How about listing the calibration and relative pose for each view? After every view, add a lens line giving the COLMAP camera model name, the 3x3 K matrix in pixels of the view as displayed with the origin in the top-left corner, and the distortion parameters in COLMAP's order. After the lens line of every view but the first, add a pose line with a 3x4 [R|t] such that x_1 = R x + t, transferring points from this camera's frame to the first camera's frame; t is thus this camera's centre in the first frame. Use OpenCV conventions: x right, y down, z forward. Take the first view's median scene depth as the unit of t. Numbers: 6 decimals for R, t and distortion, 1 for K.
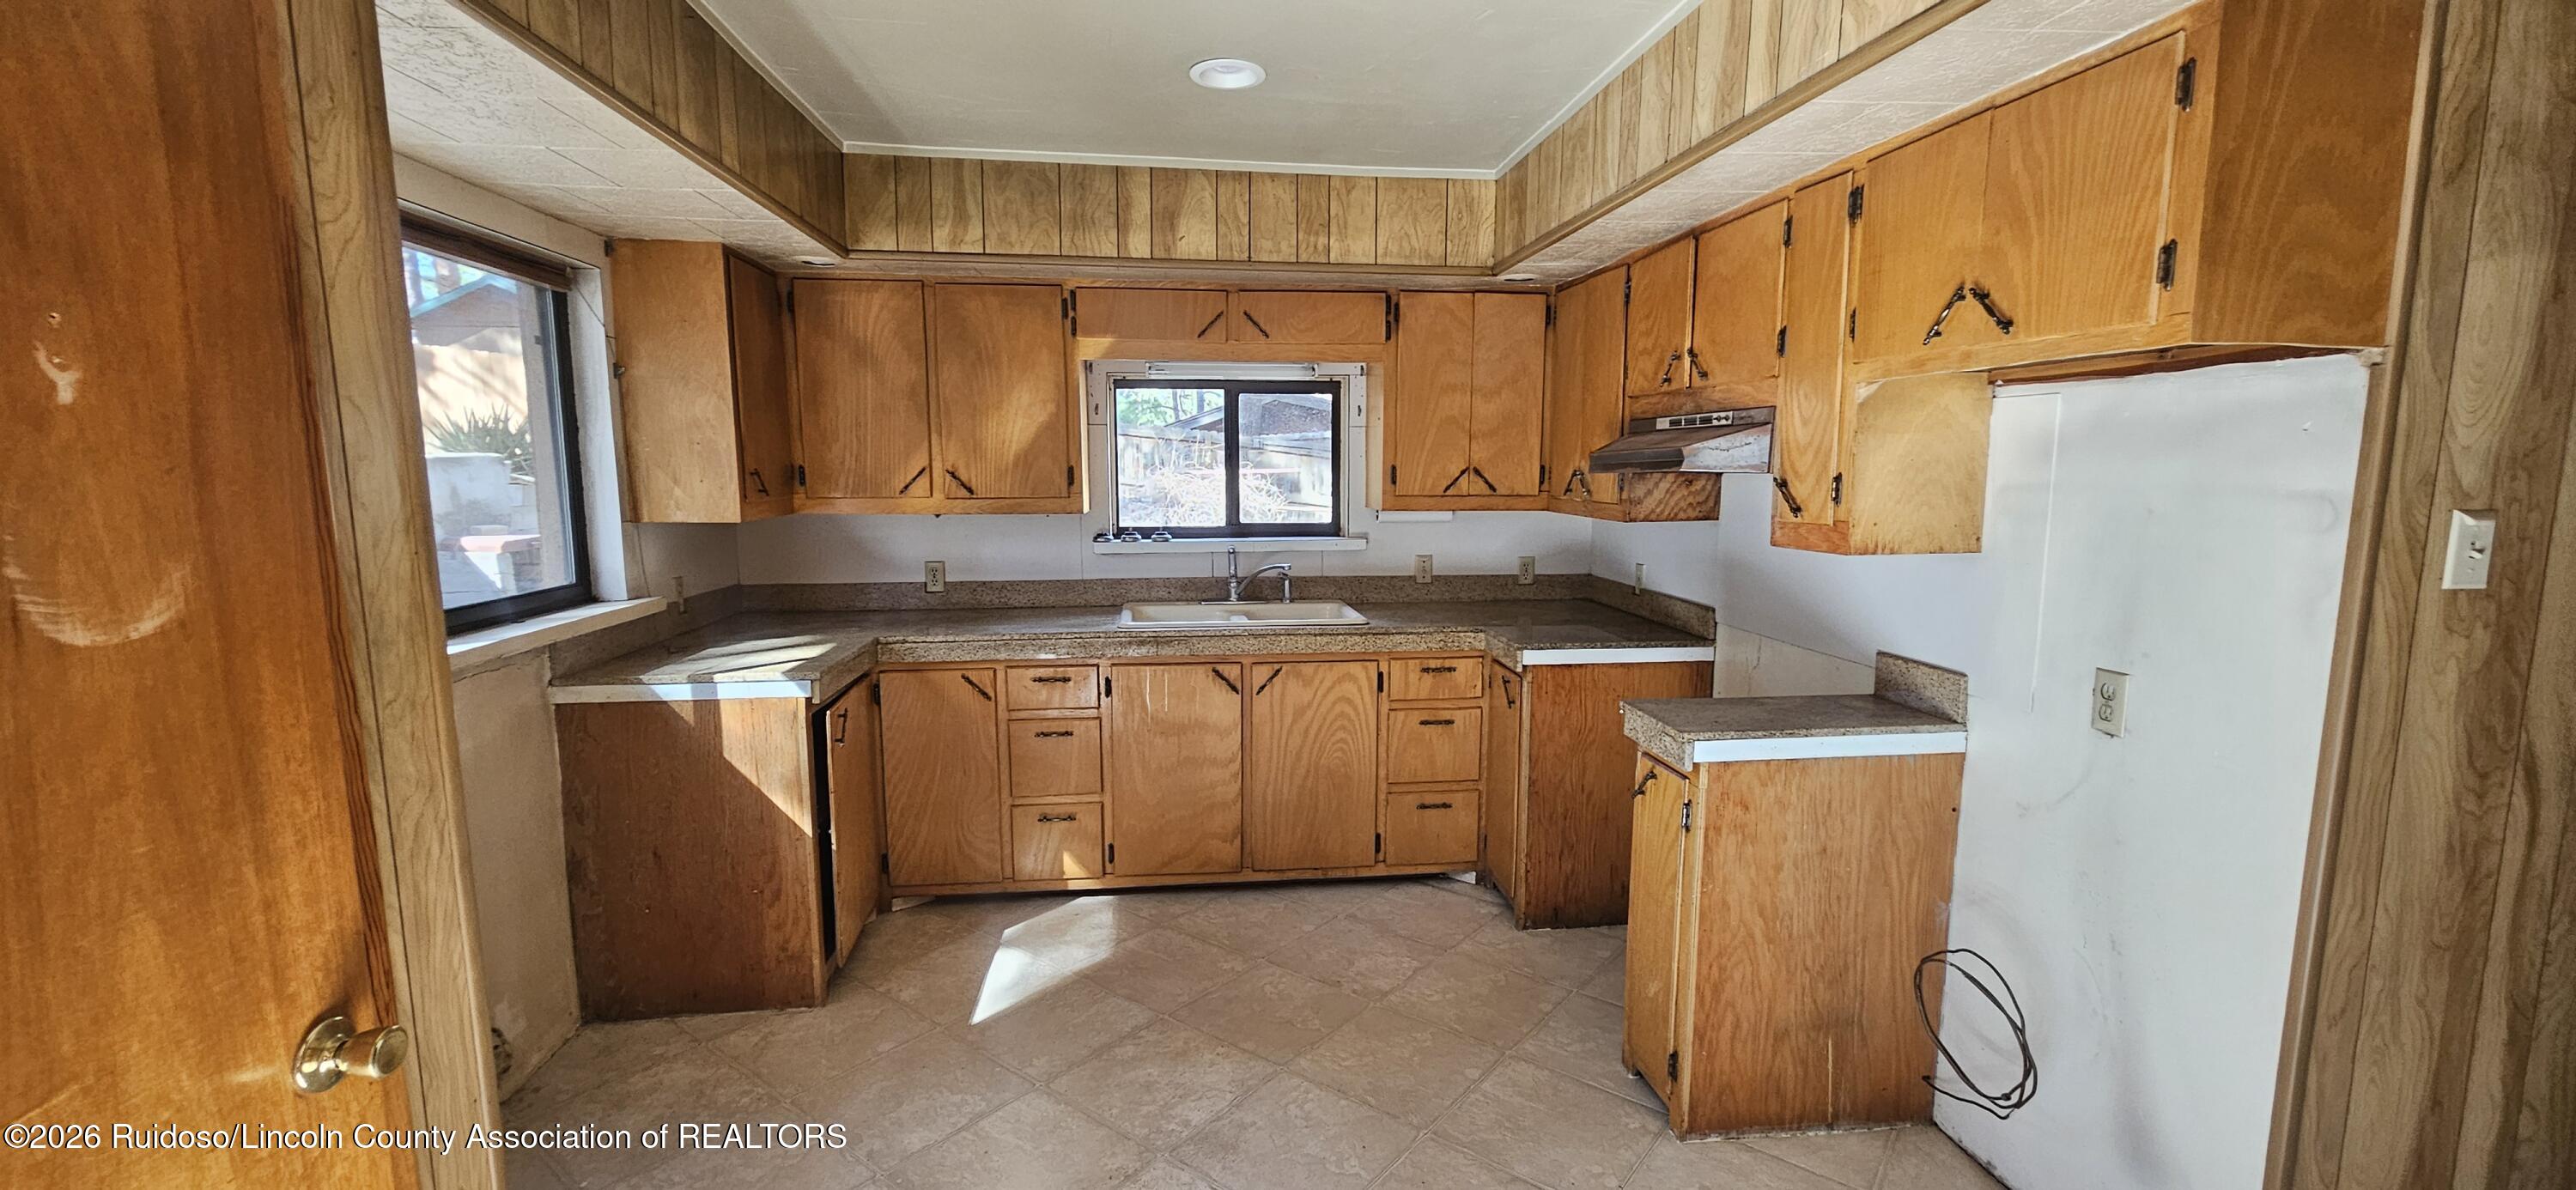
lens RADIAL K [[1054.9, 0, 1299.5], [0, 1054.9, 605.4], [0, 0, 1]] dist [0.000667, 0.000053]
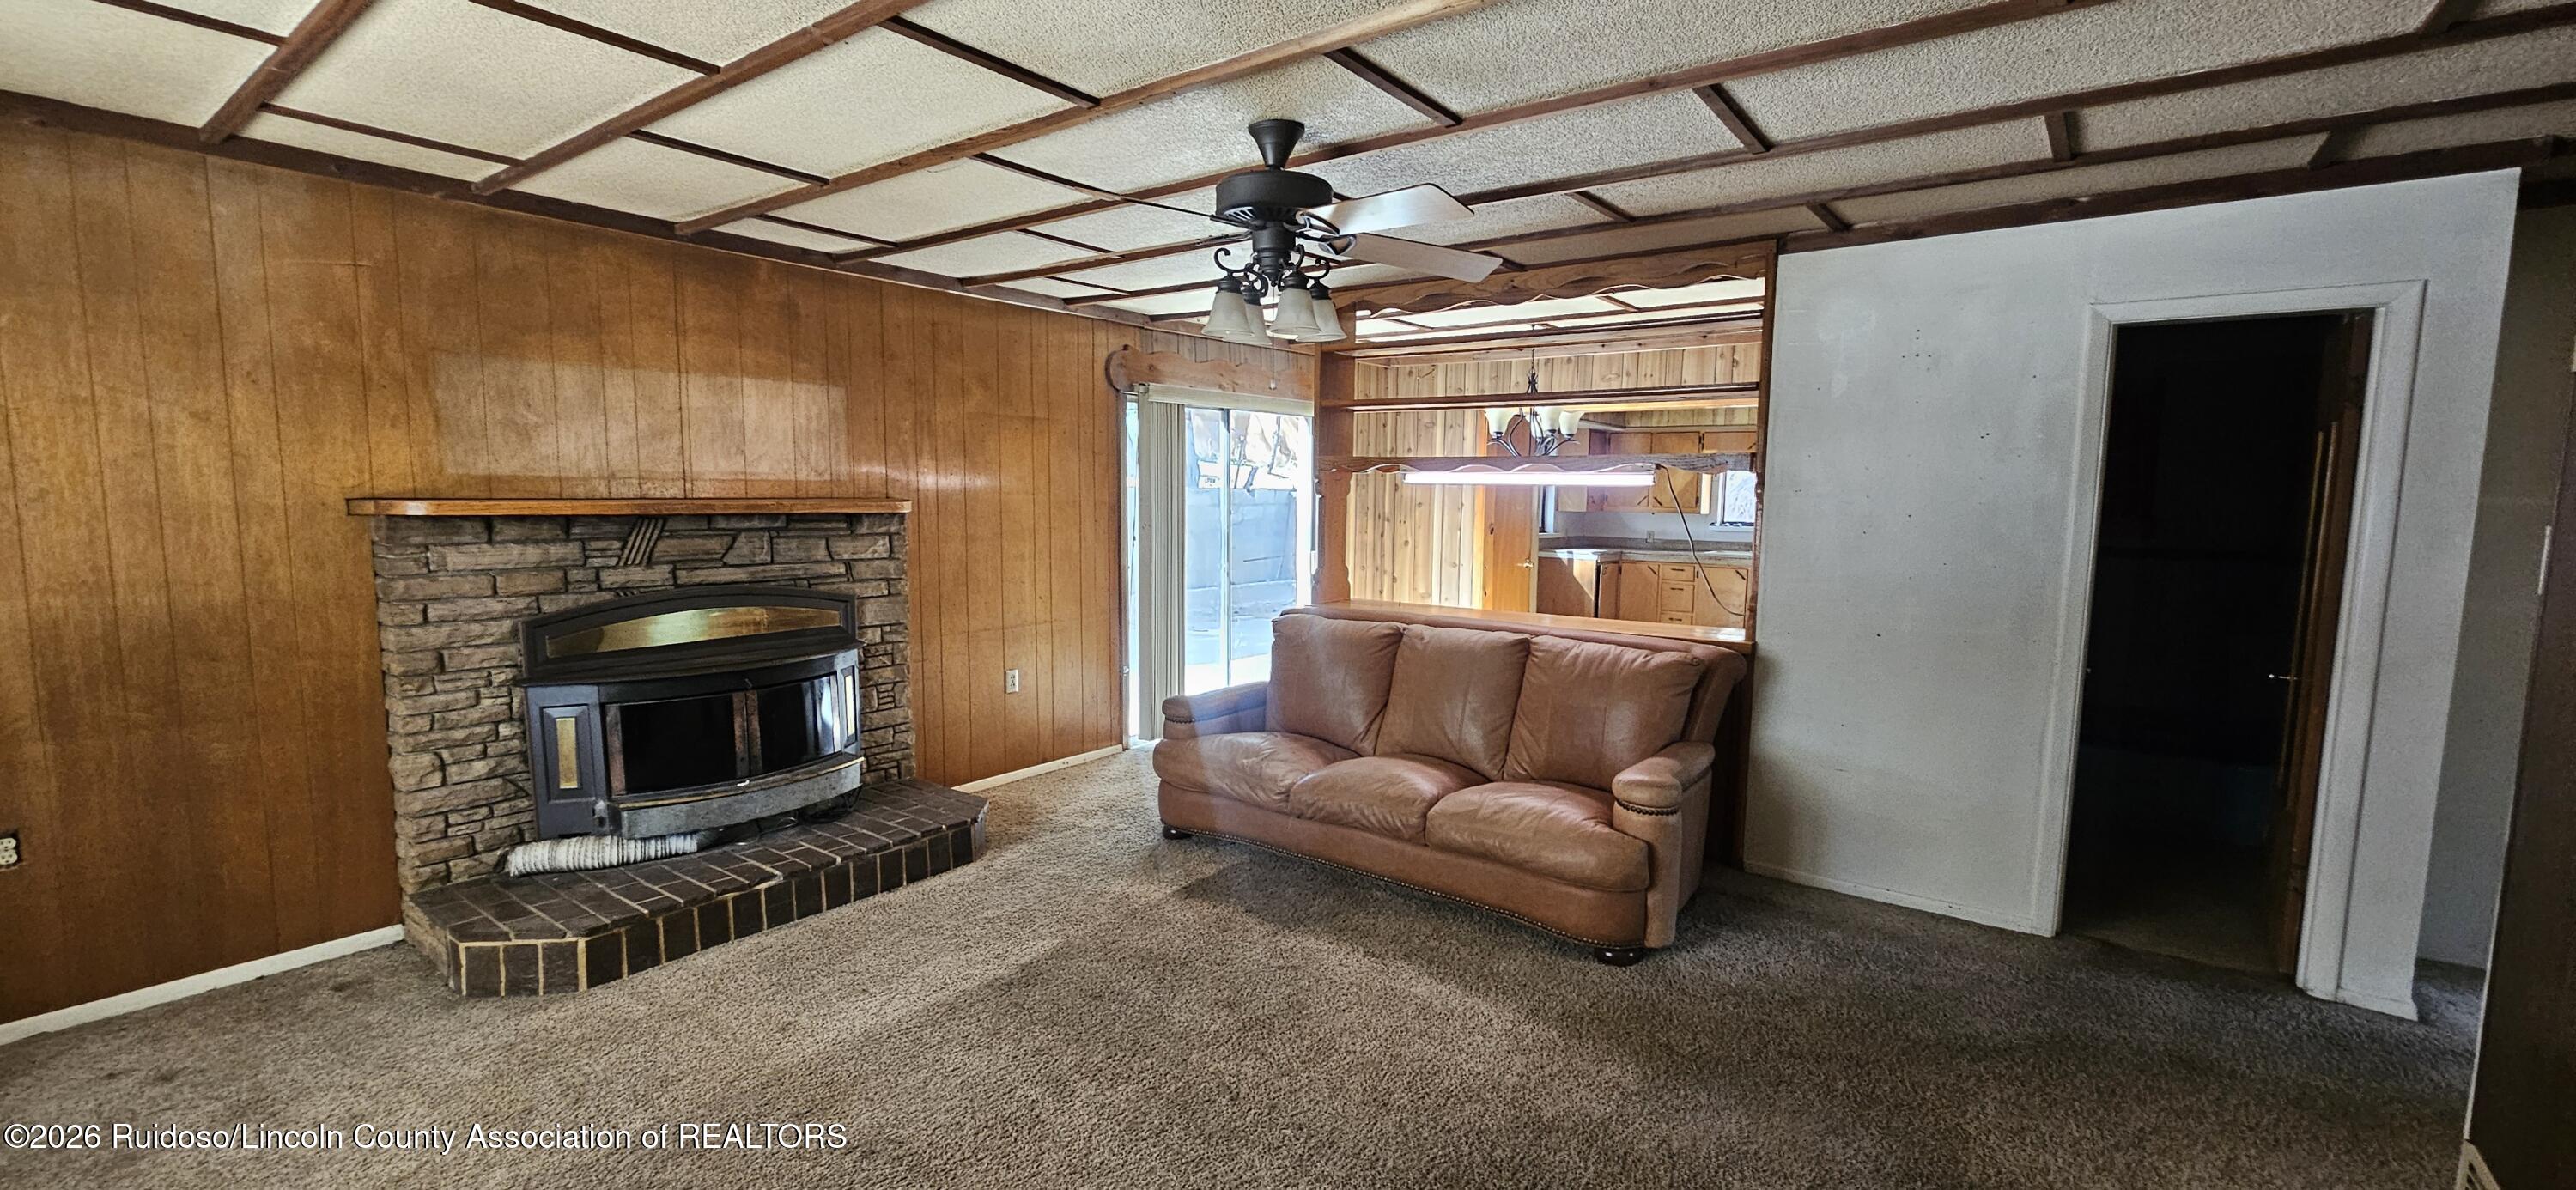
lens RADIAL K [[1054.9, 0, 1285.5], [0, 1054.9, 601.7], [0, 0, 1]] dist [0.000667, 0.000053]
pose [[0.709205, 0.075761, -0.700920, 1.064323], [-0.091517, 0.995690, 0.015023, 0.215839], [0.699037, 0.053492, 0.713082, -1.859335]]
